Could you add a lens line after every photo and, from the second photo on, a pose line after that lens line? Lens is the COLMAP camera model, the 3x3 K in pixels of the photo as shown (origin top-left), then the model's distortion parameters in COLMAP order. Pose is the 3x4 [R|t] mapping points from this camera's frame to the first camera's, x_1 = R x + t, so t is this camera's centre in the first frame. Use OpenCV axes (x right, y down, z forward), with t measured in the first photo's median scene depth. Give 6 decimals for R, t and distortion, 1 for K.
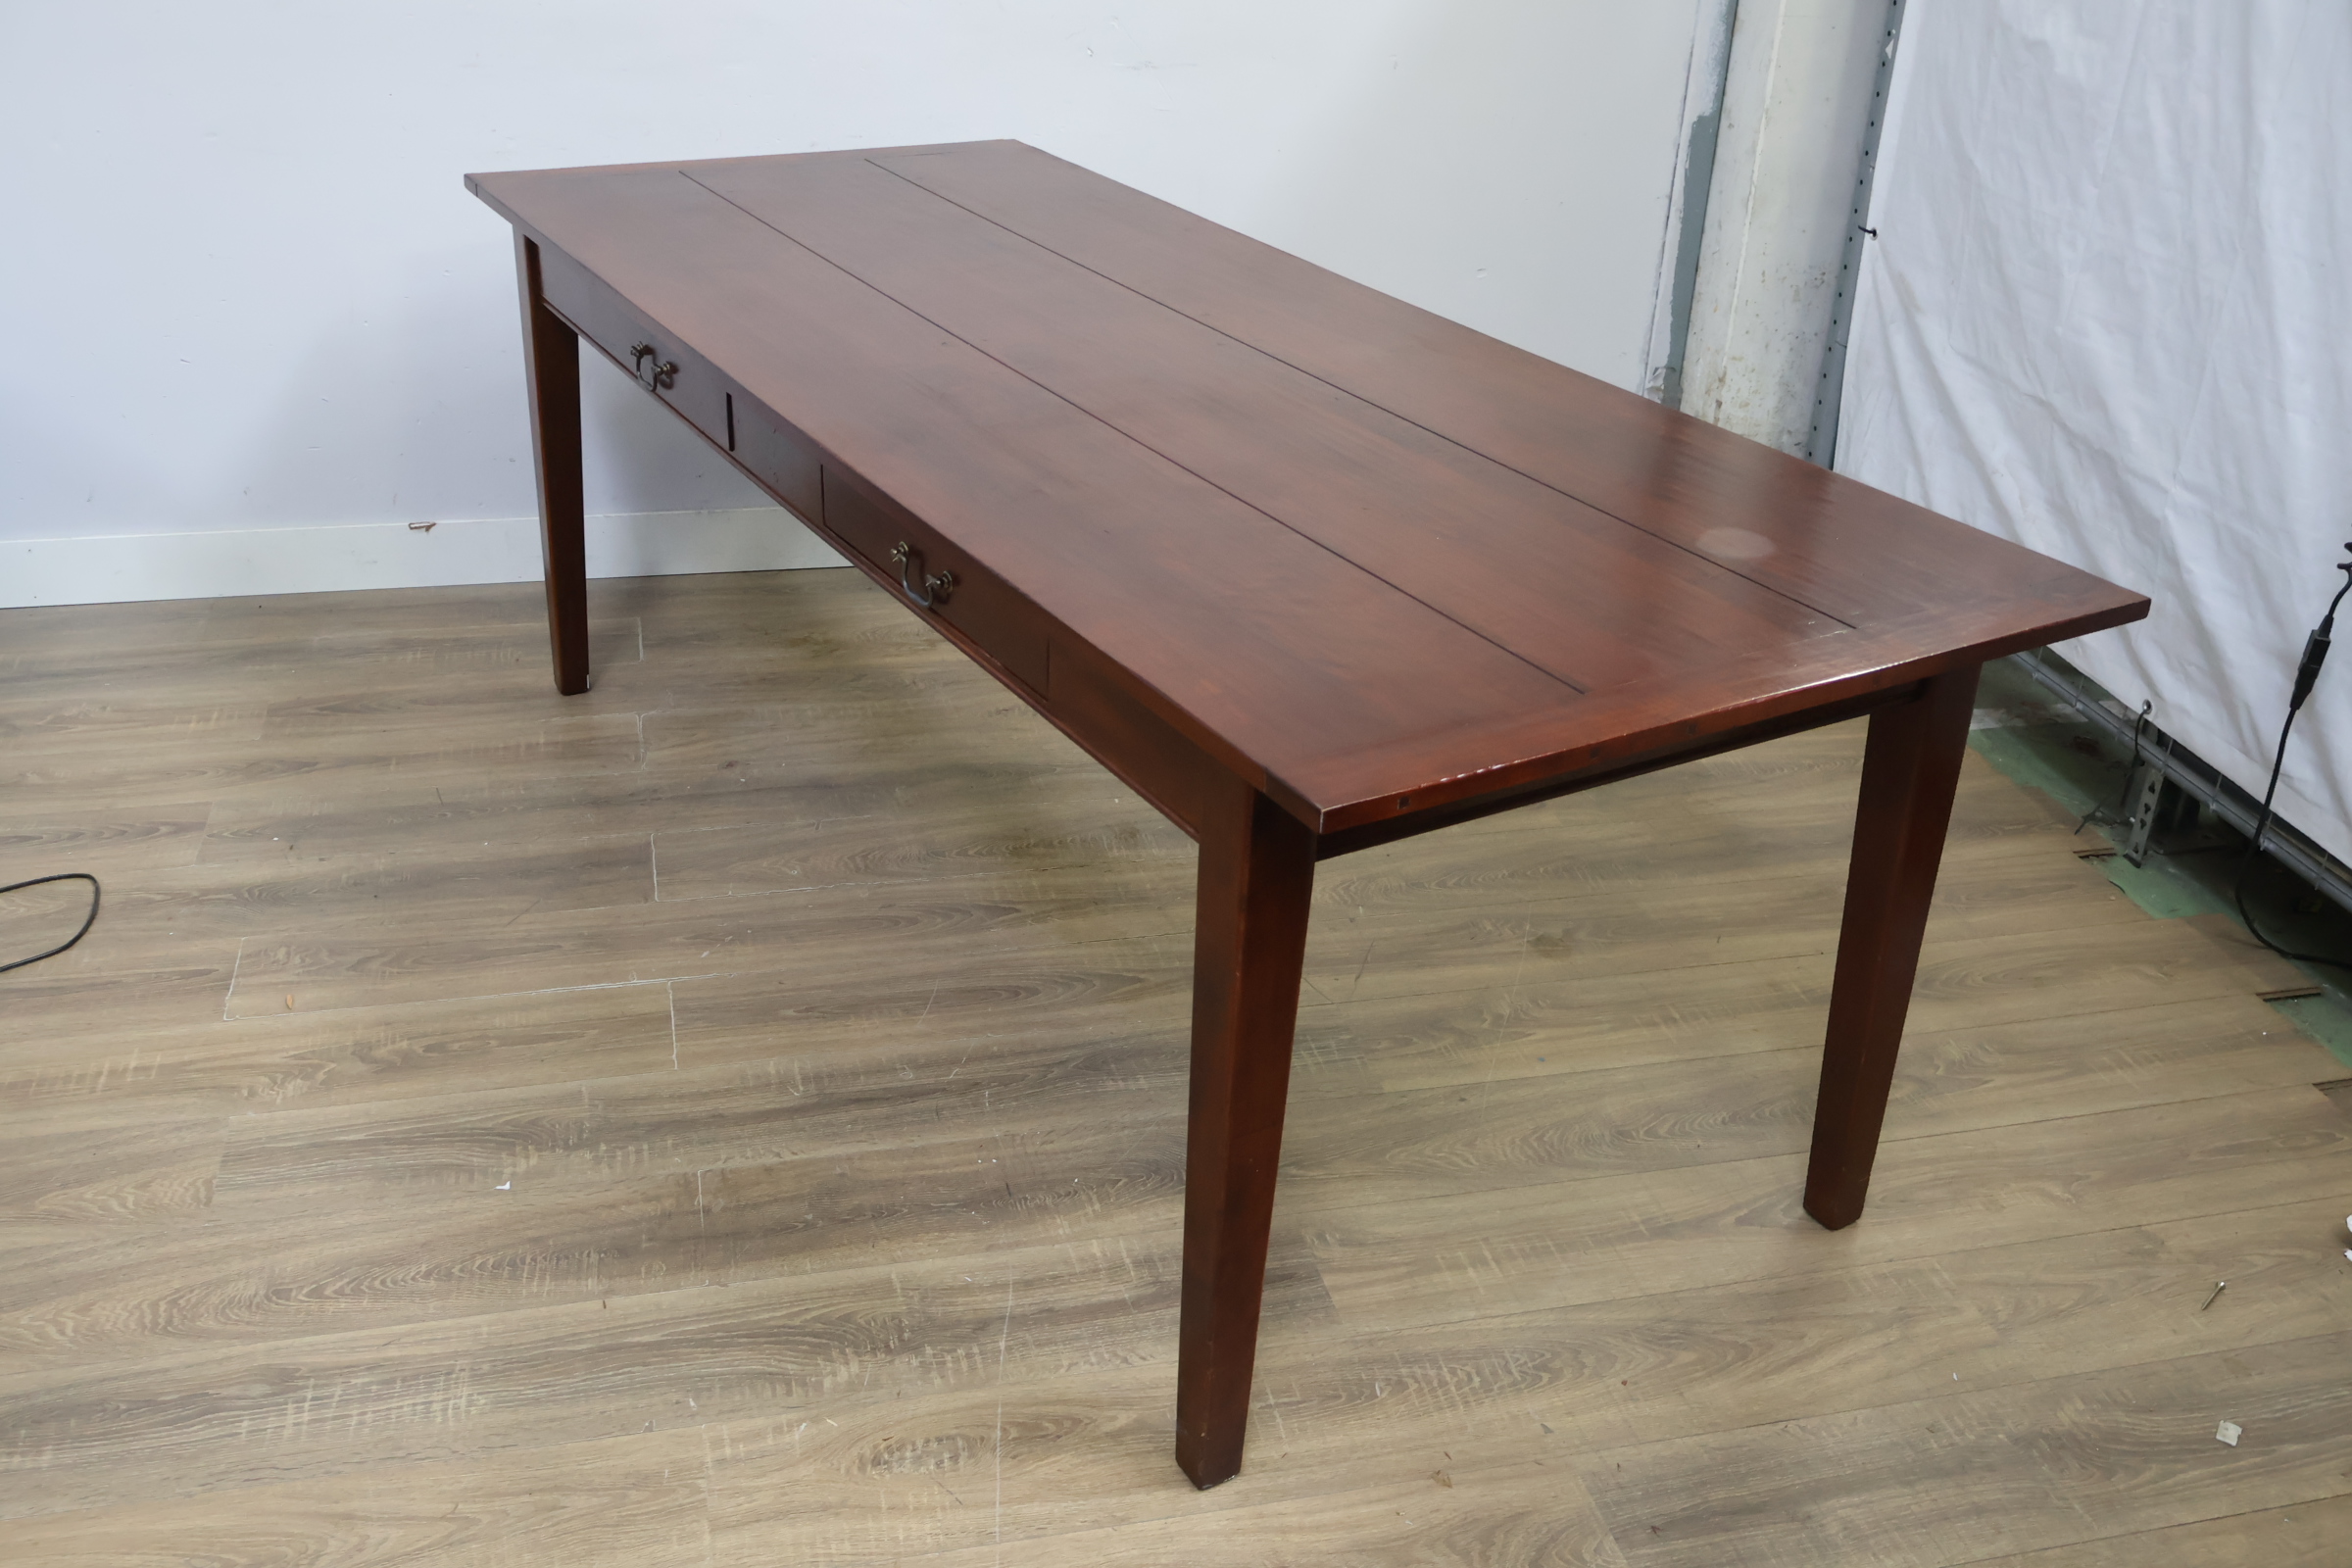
lens RADIAL K [[2135.0, 0, 1161.2], [0, 2135.0, 781.9], [0, 0, 1]] dist [-0.007269, 0.000000]
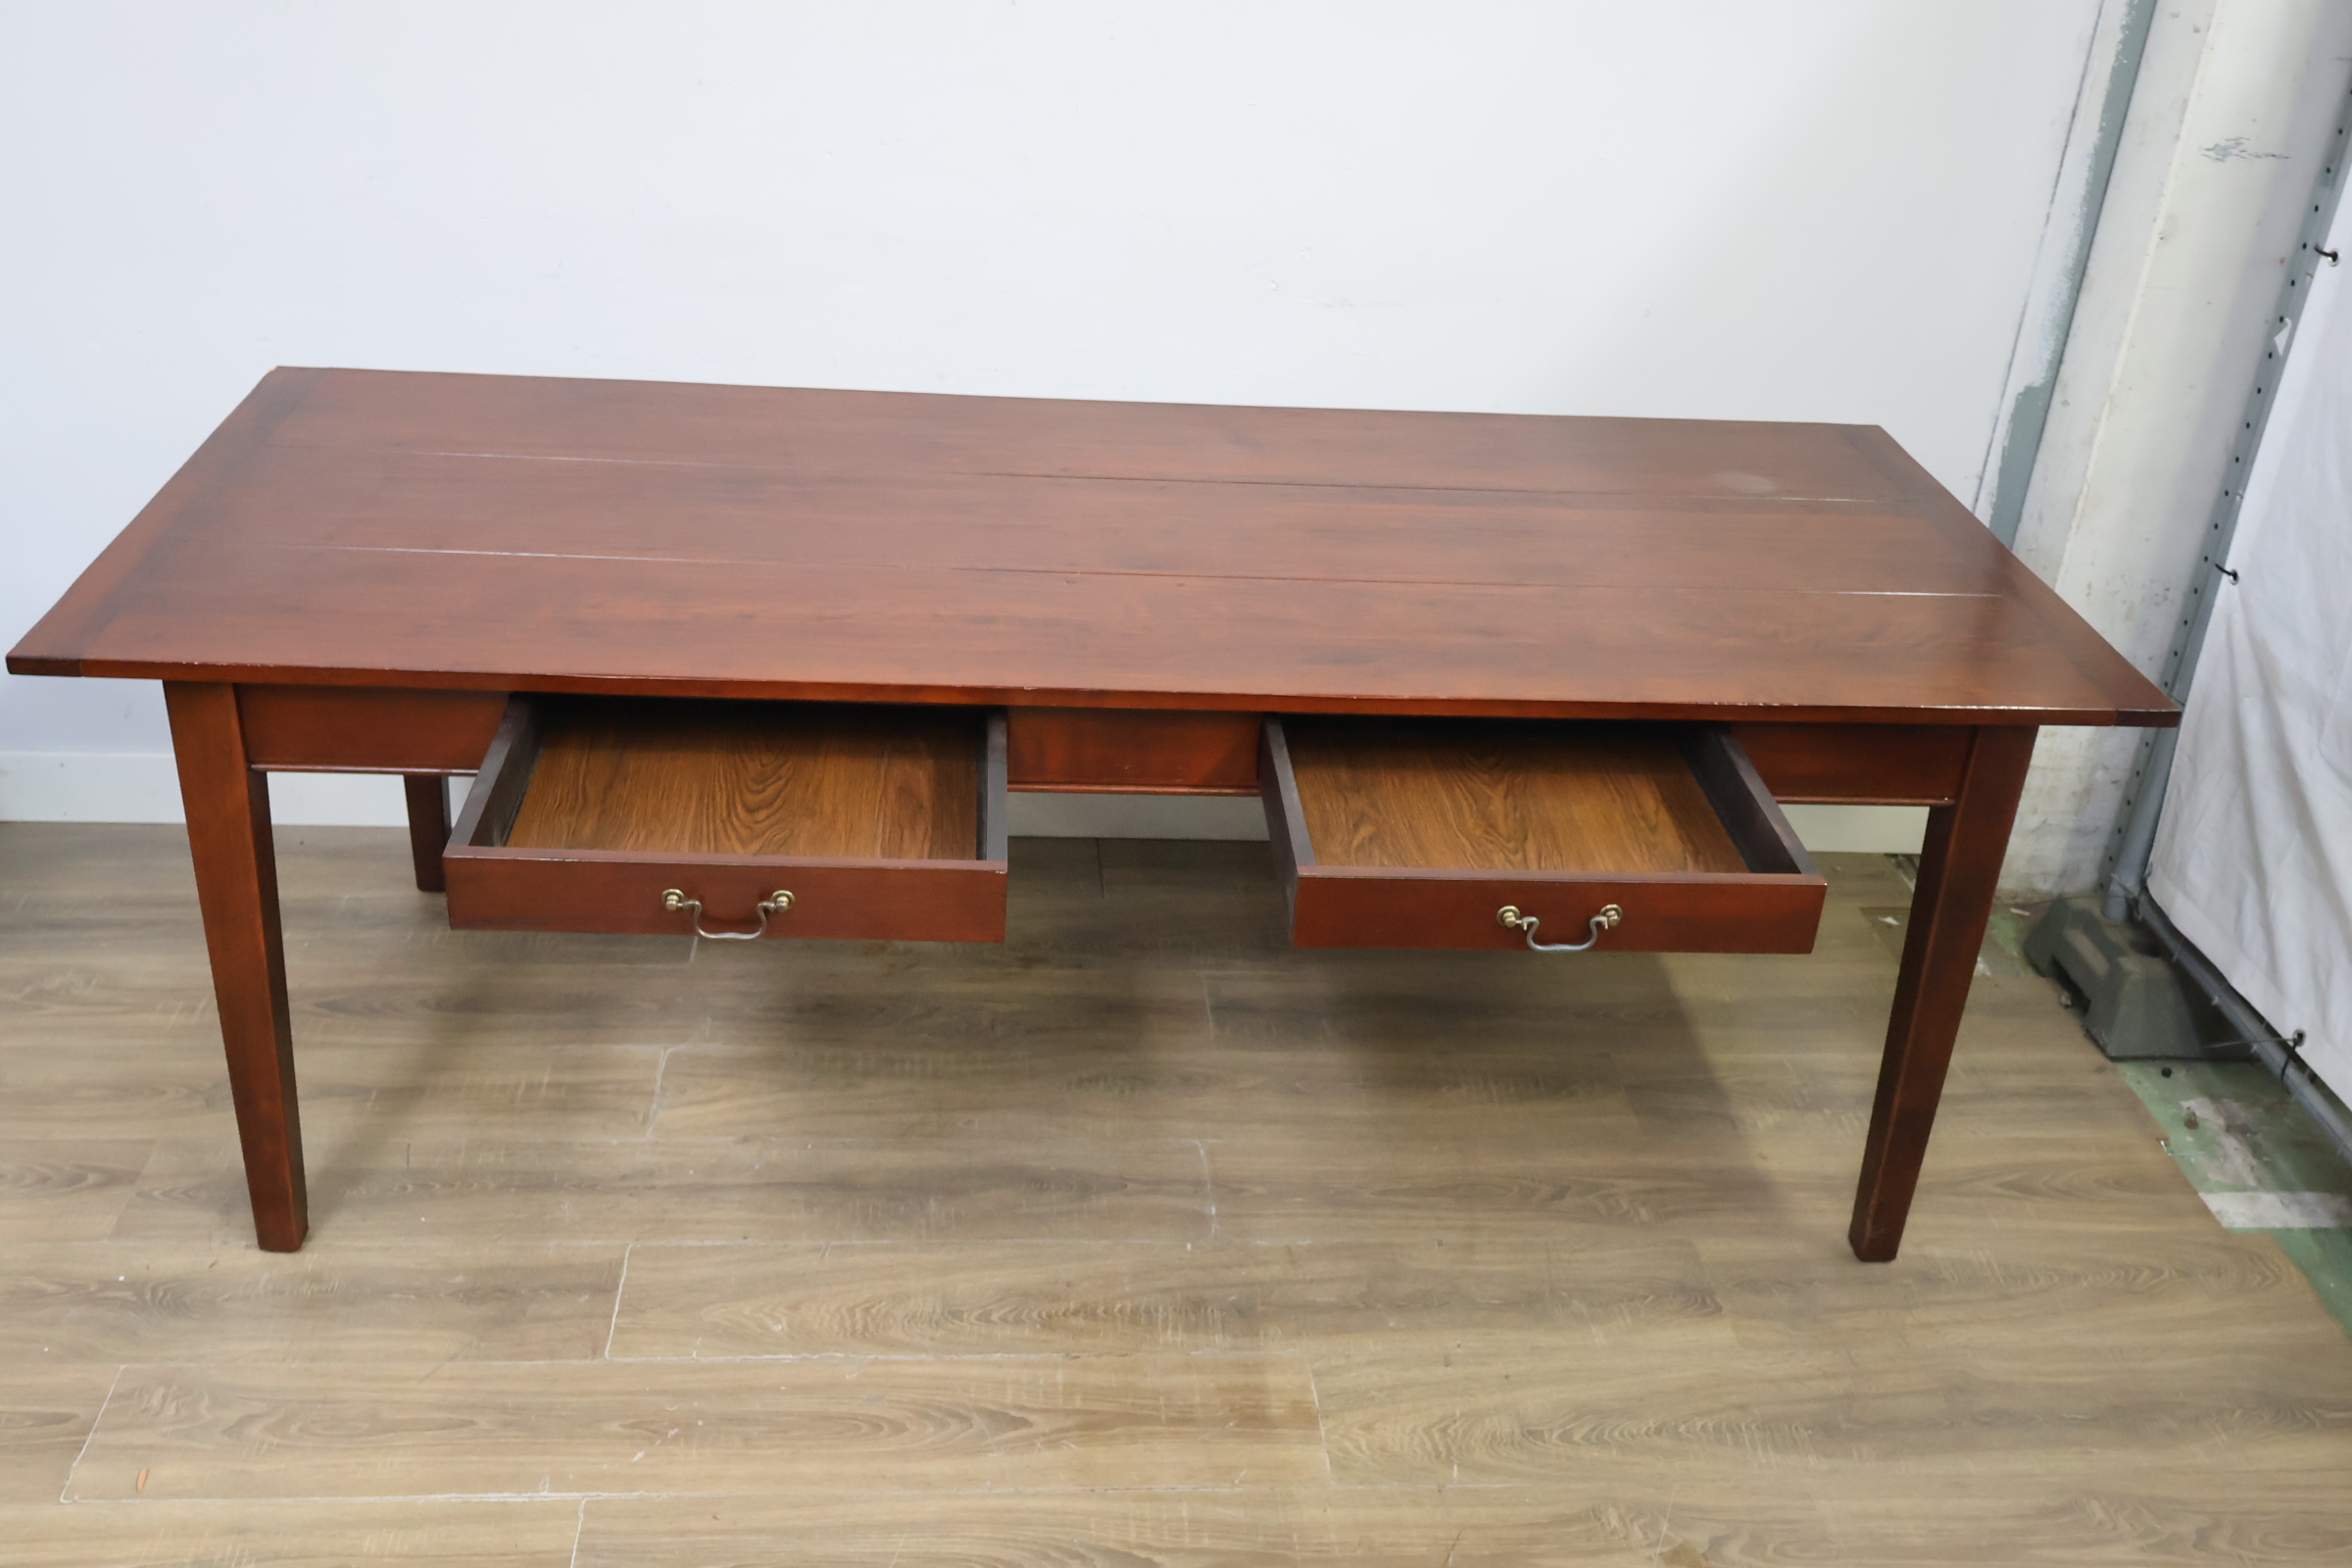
lens RADIAL K [[2135.0, 0, 1162.8], [0, 2135.0, 778.8], [0, 0, 1]] dist [-0.007269, 0.000000]
pose [[0.986375, 0.094207, -0.134866, 0.066534], [-0.091832, 0.995491, 0.023741, -0.198832], [0.136494, -0.011033, 0.990579, 0.192920]]
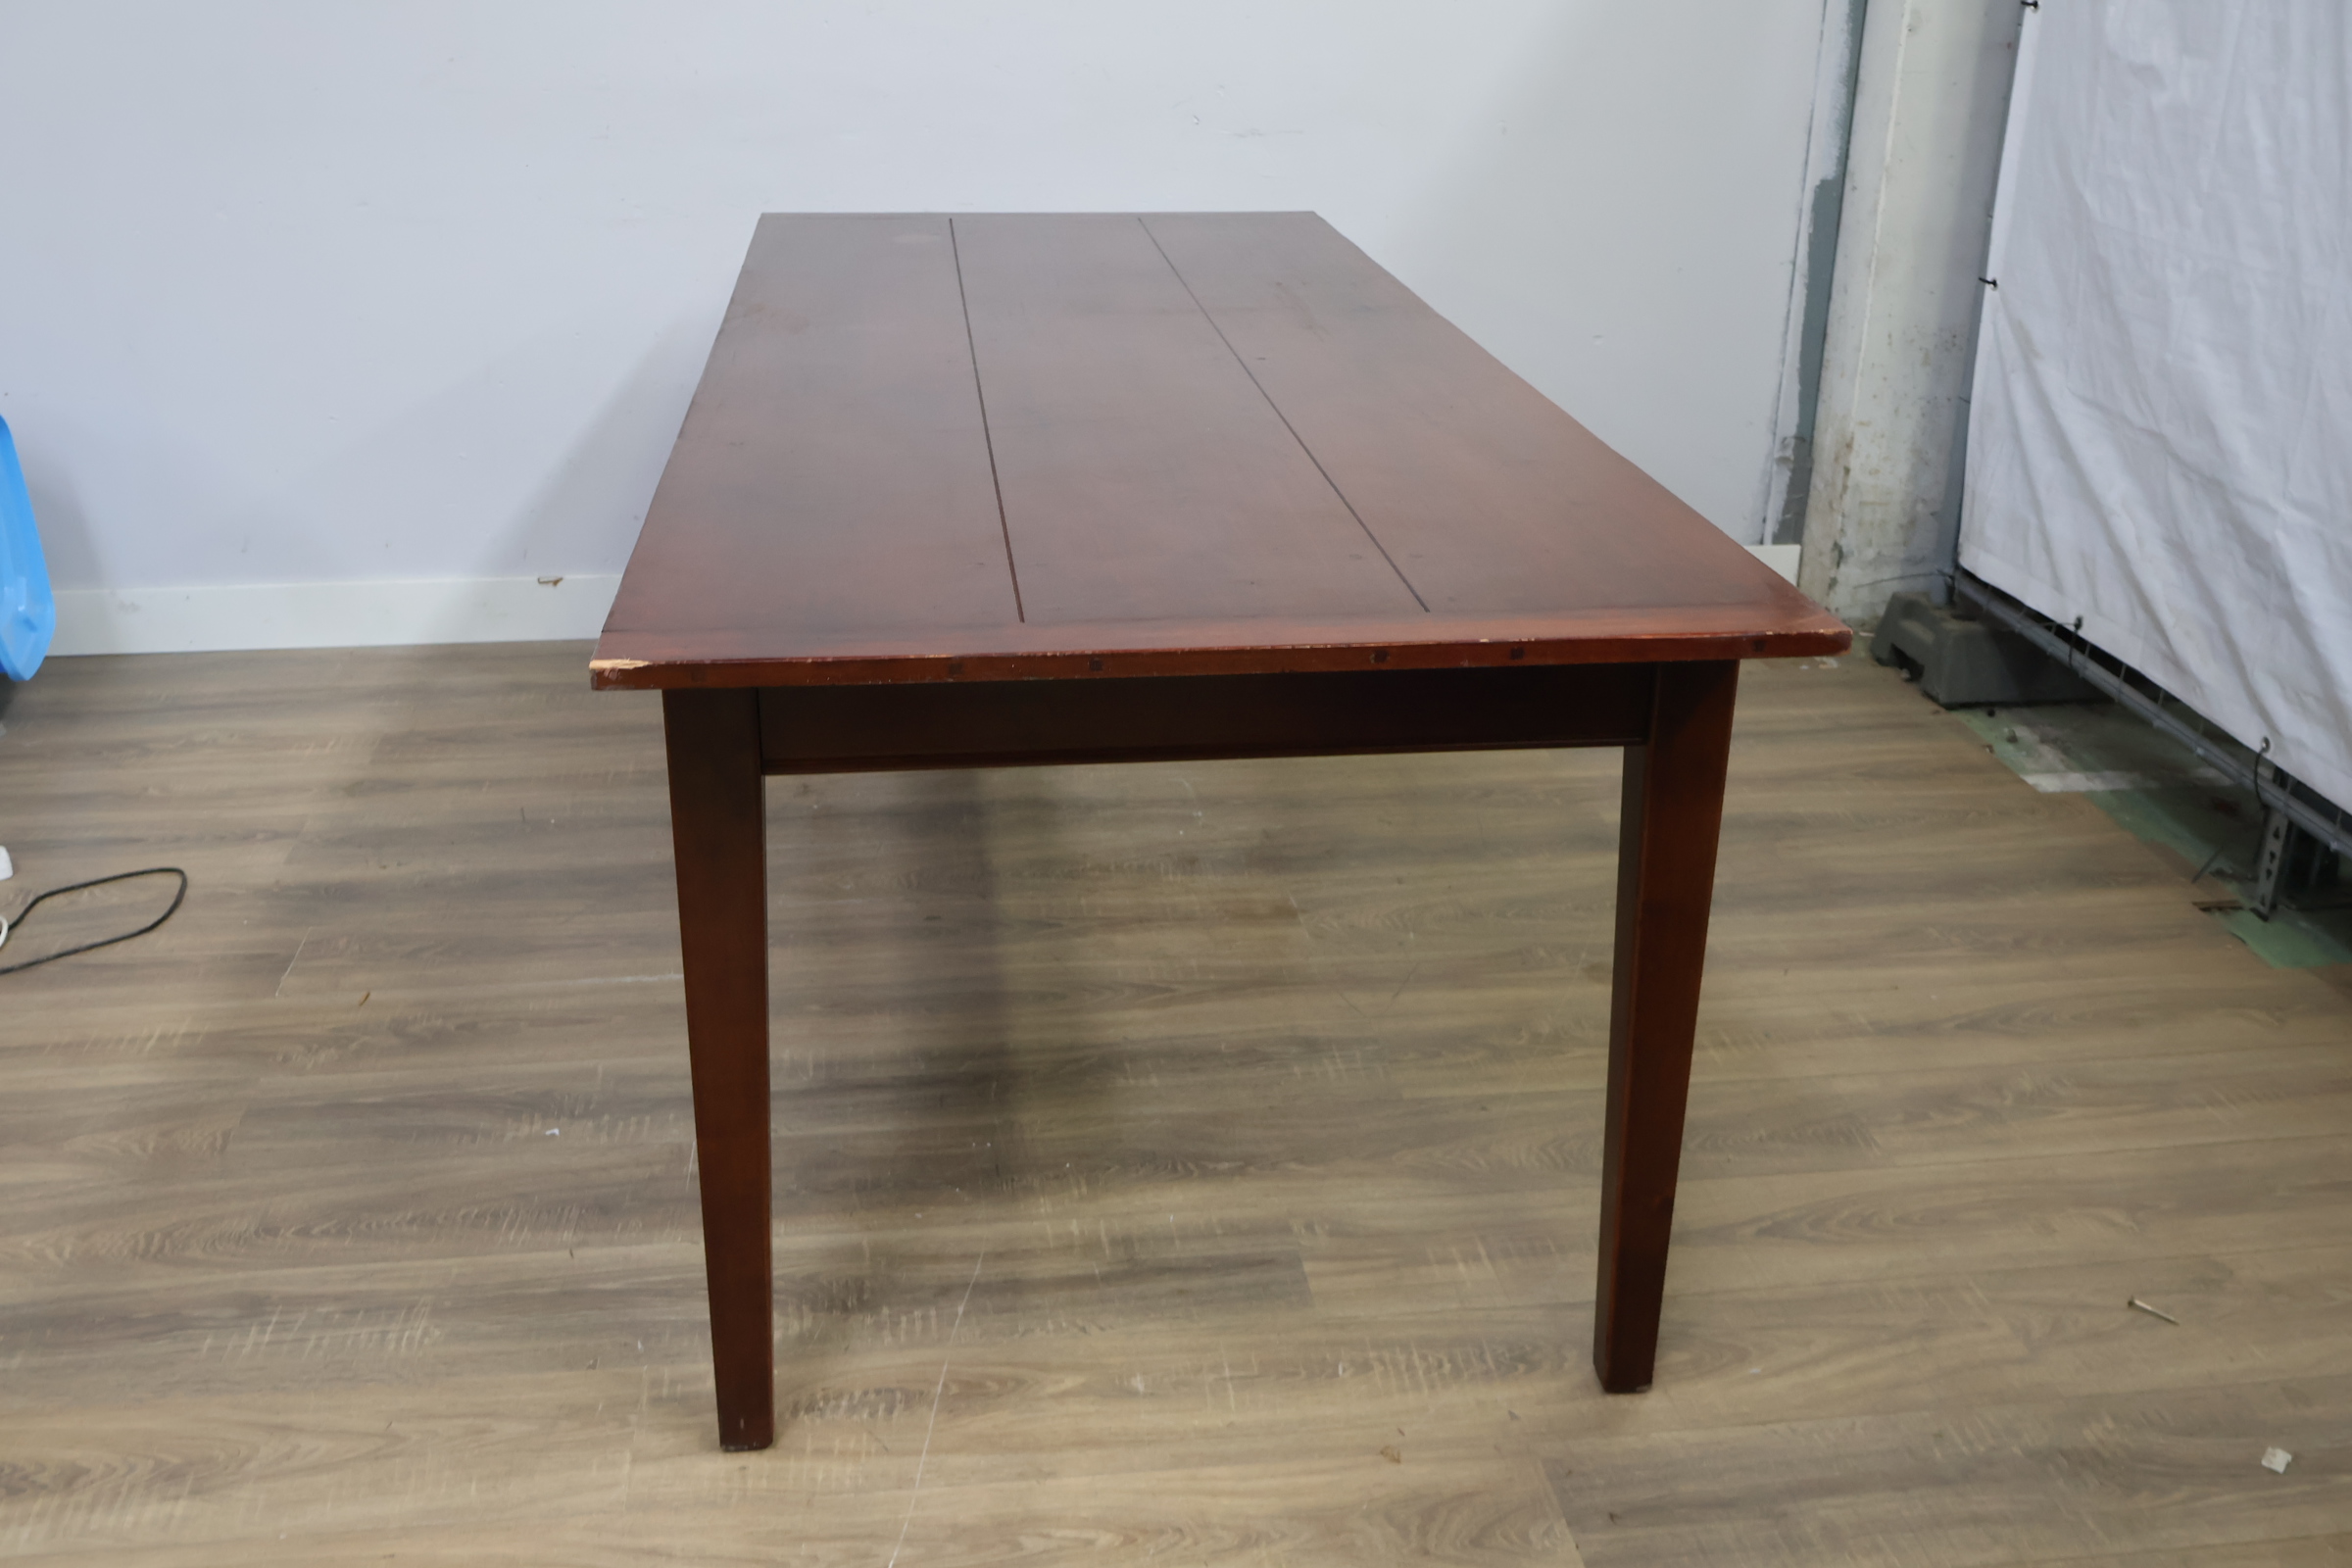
lens RADIAL K [[2135.0, 0, 1167.9], [0, 2135.0, 796.8], [0, 0, 1]] dist [-0.007269, 0.000000]
pose [[0.993171, 0.014222, -0.115800, 0.091727], [-0.023401, 0.996655, -0.078300, 0.073307], [0.114299, 0.080475, 0.990182, 0.016269]]
